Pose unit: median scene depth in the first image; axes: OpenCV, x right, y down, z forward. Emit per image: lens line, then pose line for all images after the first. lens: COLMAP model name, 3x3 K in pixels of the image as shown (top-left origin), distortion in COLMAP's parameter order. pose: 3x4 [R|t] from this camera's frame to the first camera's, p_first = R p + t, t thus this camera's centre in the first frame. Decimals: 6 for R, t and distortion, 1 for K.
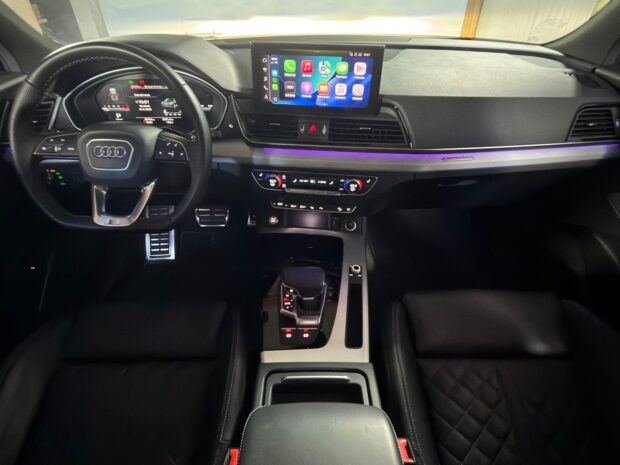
lens RADIAL K [[350.3, 0, 304.9], [0, 350.3, 231.3], [0, 0, 1]] dist [0.005004, 0.002487]
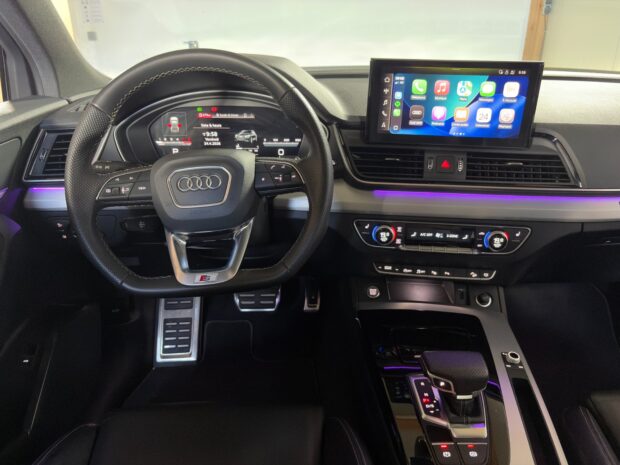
lens RADIAL K [[474.2, 0, 312.3], [0, 474.2, 233.7], [0, 0, 1]] dist [0.026720, -0.018498]
pose [[0.999836, 0.005094, 0.017359, -0.273654], [-0.000984, 0.973440, -0.228938, 0.086875], [-0.018064, 0.228884, 0.973286, 0.034709]]
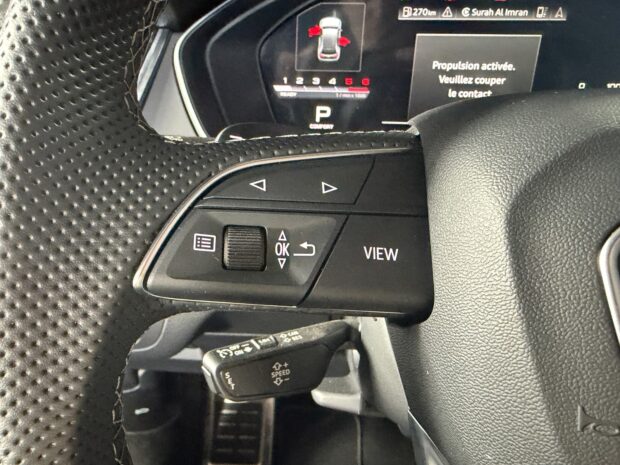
lens RADIAL K [[474.2, 0, 268.0], [0, 474.2, 236.7], [0, 0, 1]] dist [0.026720, -0.018498]
pose [[0.994922, 0.057601, -0.082543, -0.585417], [-0.071263, 0.982249, -0.173520, -0.173755], [0.071082, 0.178521, 0.981365, 0.687355]]
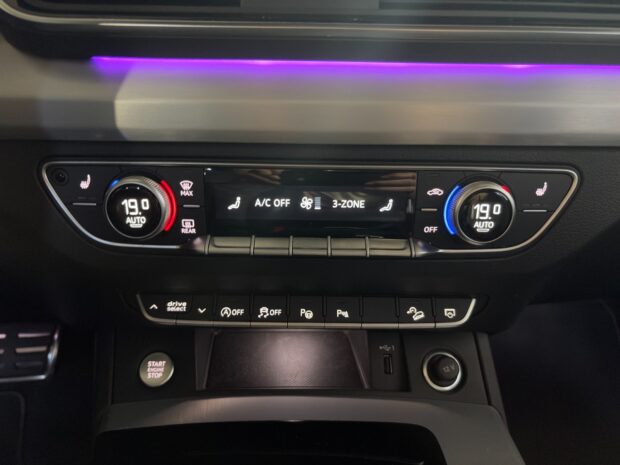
lens RADIAL K [[474.2, 0, 311.4], [0, 474.2, 232.4], [0, 0, 1]] dist [0.026720, -0.018498]
pose [[0.989409, -0.033432, 0.141249, -0.024526], [0.066010, 0.970300, -0.232723, -0.049310], [-0.129274, 0.239582, 0.962231, 0.724191]]
